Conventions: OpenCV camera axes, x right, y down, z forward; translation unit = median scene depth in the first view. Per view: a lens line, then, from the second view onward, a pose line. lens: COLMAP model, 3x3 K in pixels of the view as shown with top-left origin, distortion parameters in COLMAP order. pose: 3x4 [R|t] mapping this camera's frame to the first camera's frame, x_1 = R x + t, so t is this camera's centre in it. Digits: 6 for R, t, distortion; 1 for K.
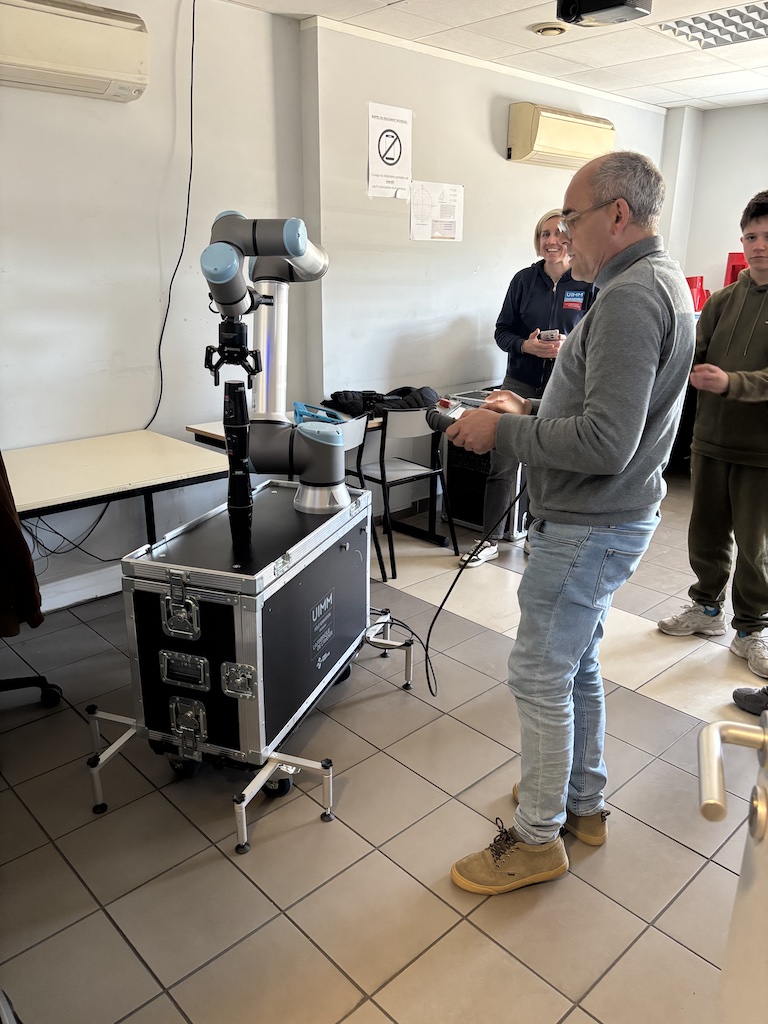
lens RADIAL K [[782.9, 0, 386.1], [0, 782.9, 510.3], [0, 0, 1]] dist [-0.006344, 0.005976]
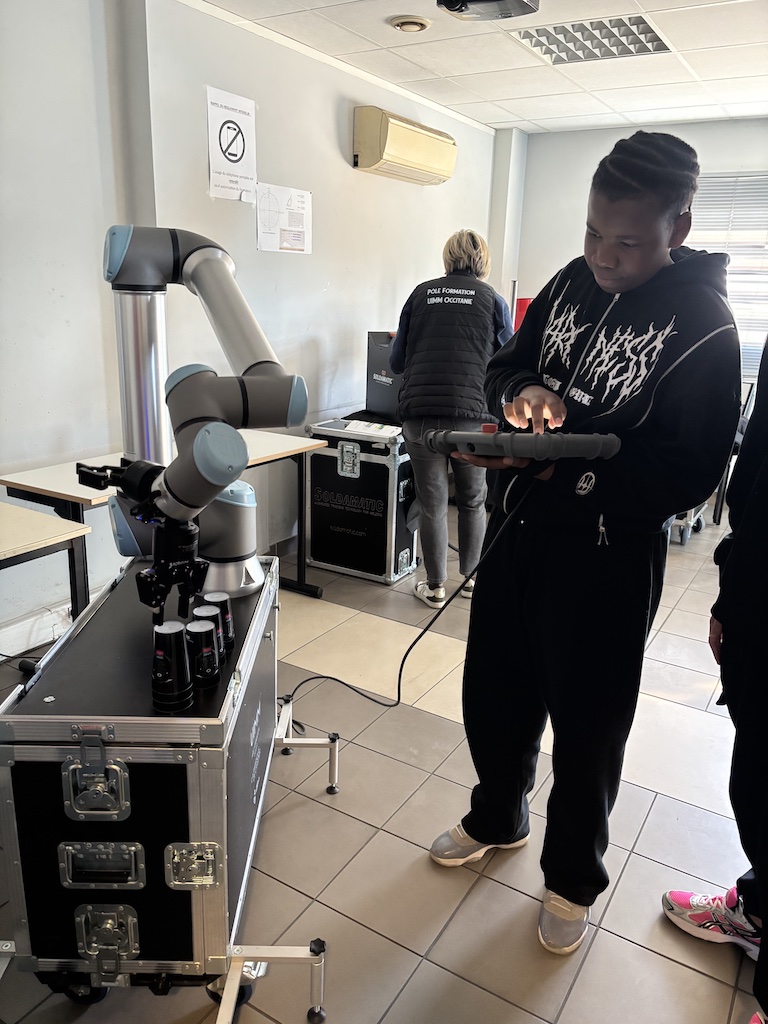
lens RADIAL K [[782.9, 0, 421.1], [0, 782.9, 502.5], [0, 0, 1]] dist [-0.006344, 0.005976]
pose [[0.939872, -0.067692, 0.334752, -0.114329], [0.077740, 0.996834, -0.016694, -0.041911], [-0.332562, 0.041714, 0.942159, 0.146232]]
